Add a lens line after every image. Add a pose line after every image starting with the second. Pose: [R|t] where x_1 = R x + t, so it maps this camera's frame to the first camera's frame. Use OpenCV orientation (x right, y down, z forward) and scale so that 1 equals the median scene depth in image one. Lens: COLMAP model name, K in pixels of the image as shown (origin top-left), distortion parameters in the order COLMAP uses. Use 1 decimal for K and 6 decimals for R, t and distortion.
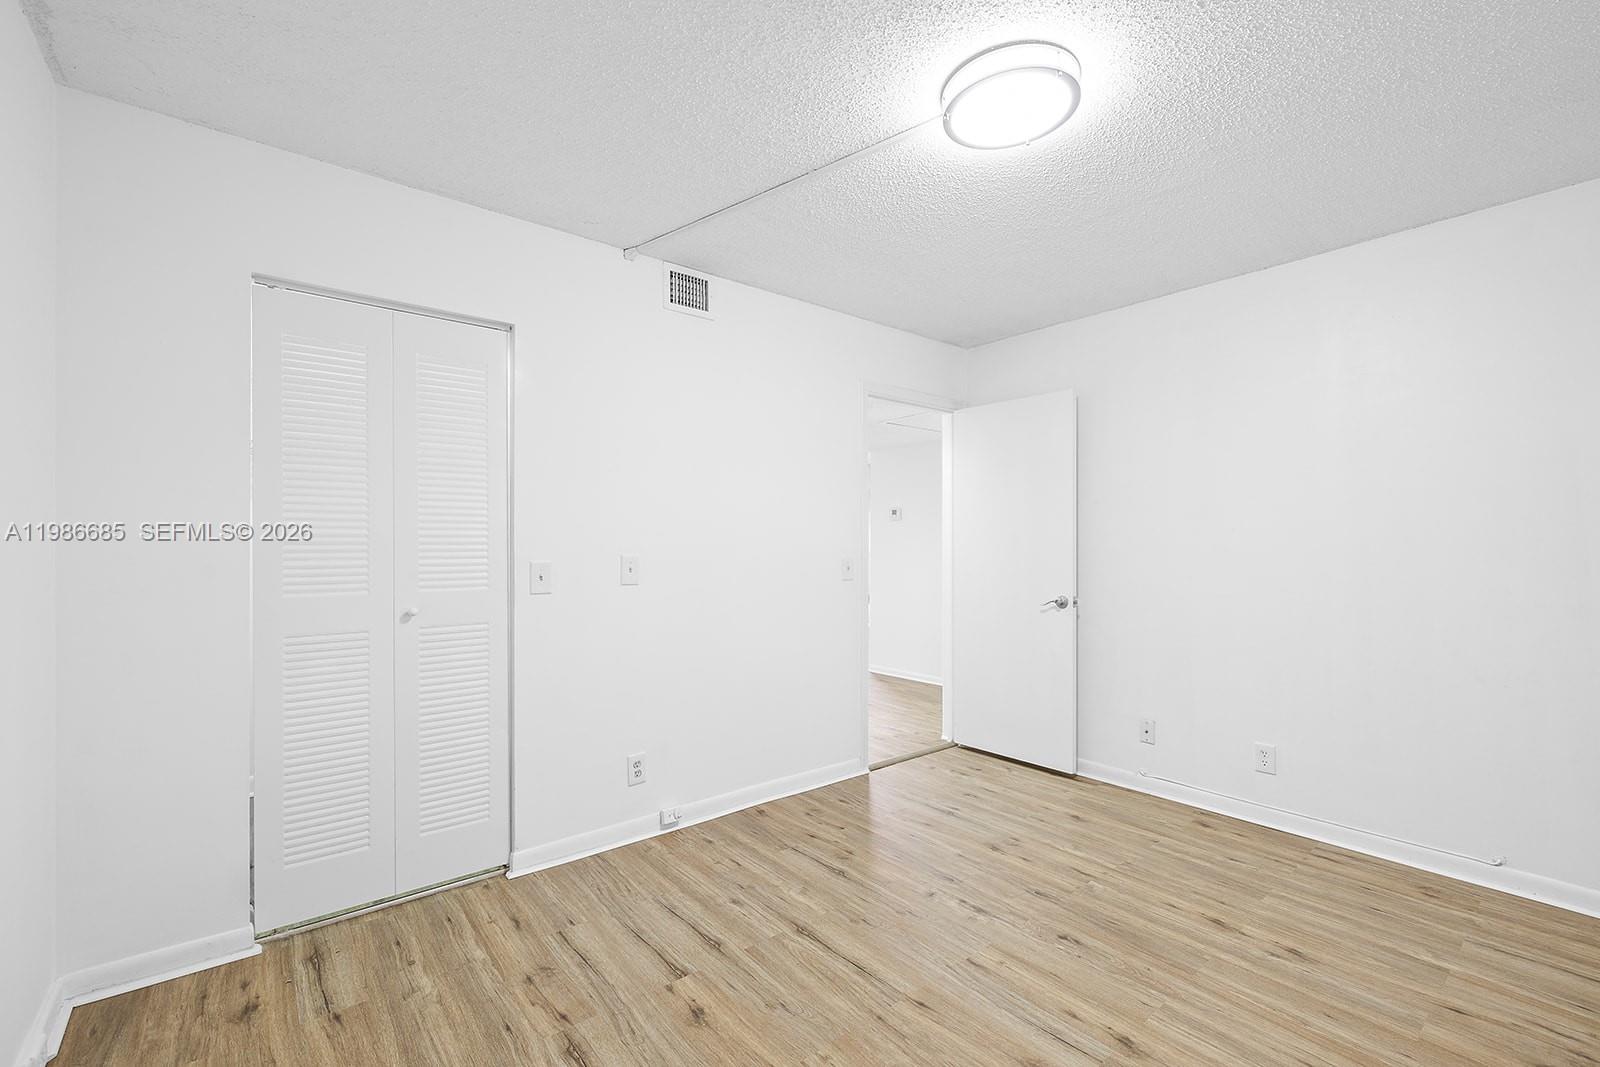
lens RADIAL K [[672.5, 0, 802.2], [0, 672.5, 541.6], [0, 0, 1]] dist [-0.000422, 0.000008]
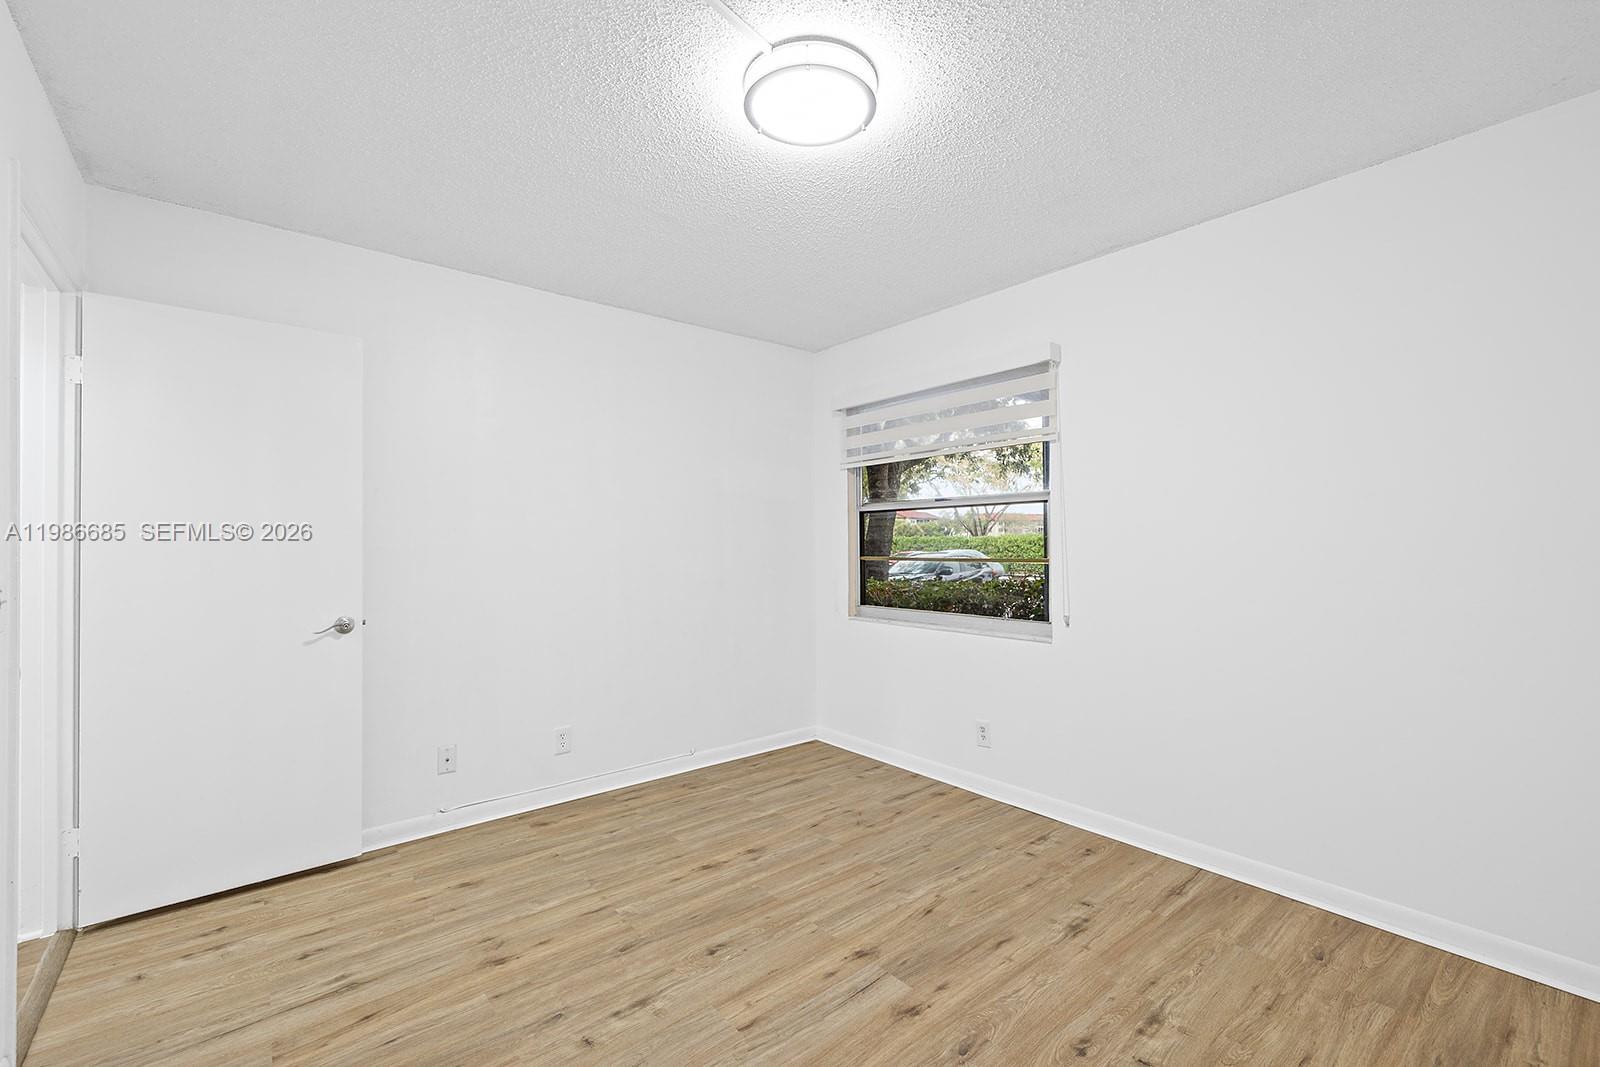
lens RADIAL K [[672.5, 0, 794.9], [0, 672.5, 534.0], [0, 0, 1]] dist [-0.000422, 0.000008]
pose [[-0.000853, 0.015881, 0.999874, -0.498976], [-0.001530, 0.999873, -0.015882, 0.003705], [-0.999998, -0.001543, -0.000828, 0.752523]]
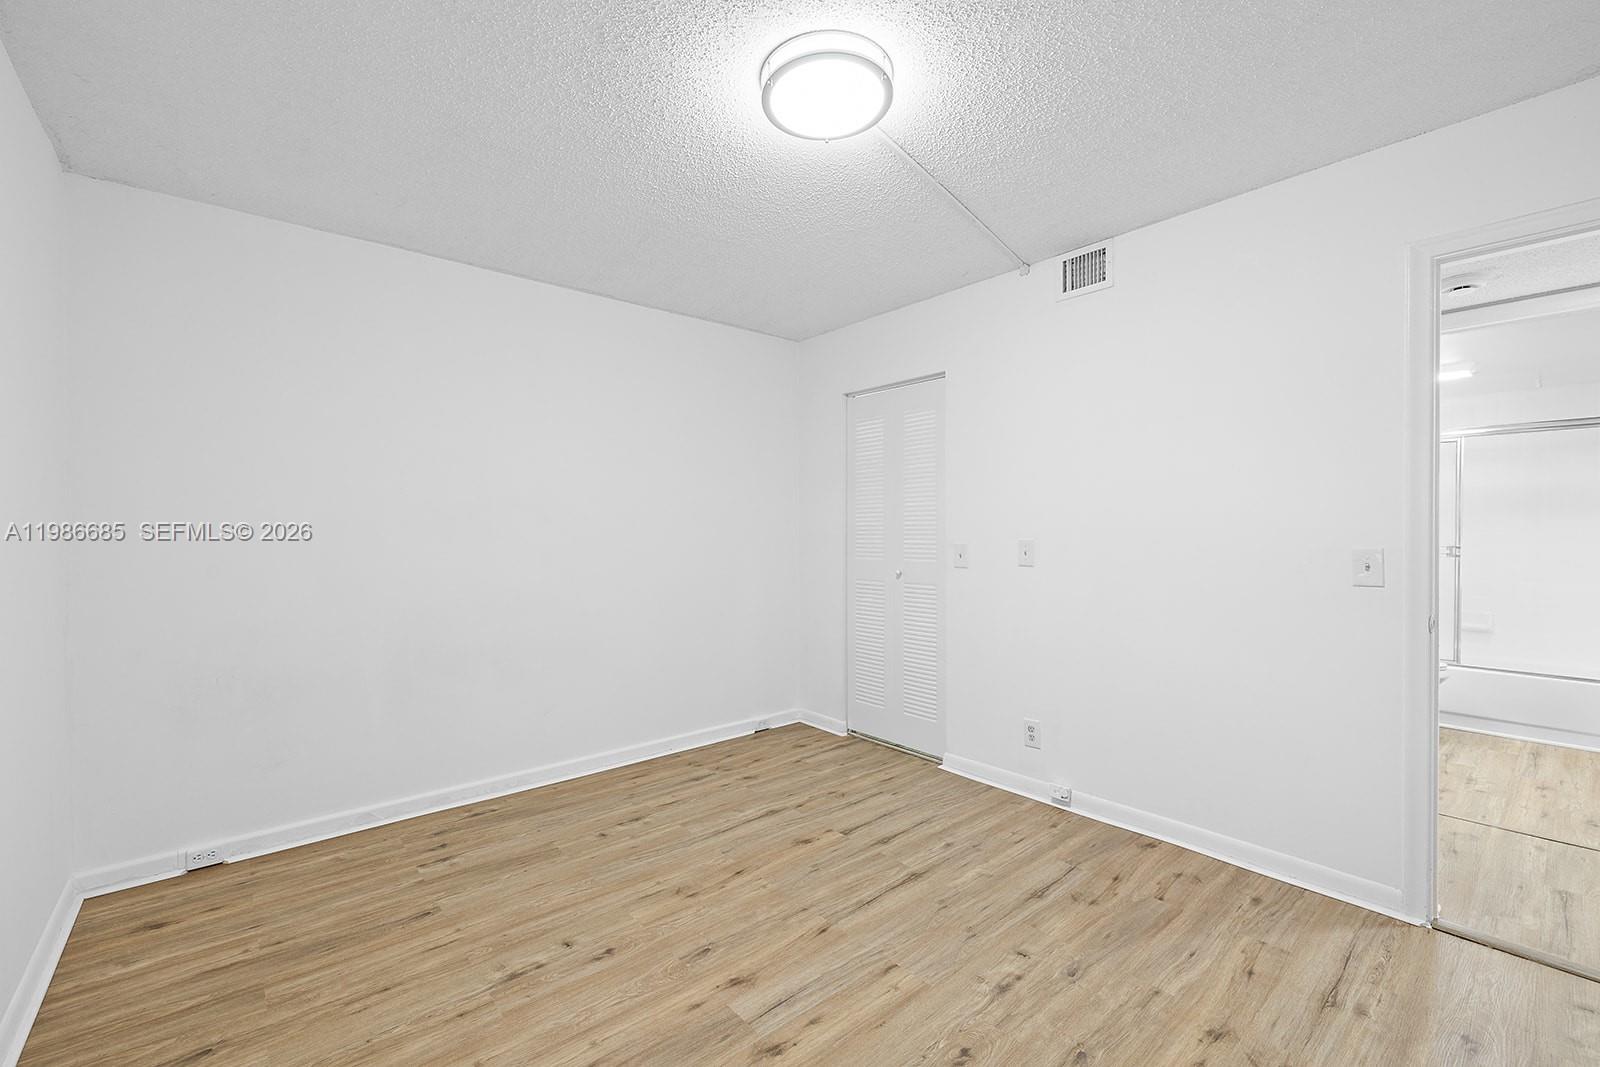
lens RADIAL K [[672.5, 0, 813.3], [0, 672.5, 535.5], [0, 0, 1]] dist [-0.000422, 0.000008]
pose [[0.038743, 0.005232, -0.999235, 0.963512], [0.010054, 0.999934, 0.005625, 0.003428], [0.999199, -0.010264, 0.038688, 0.687853]]
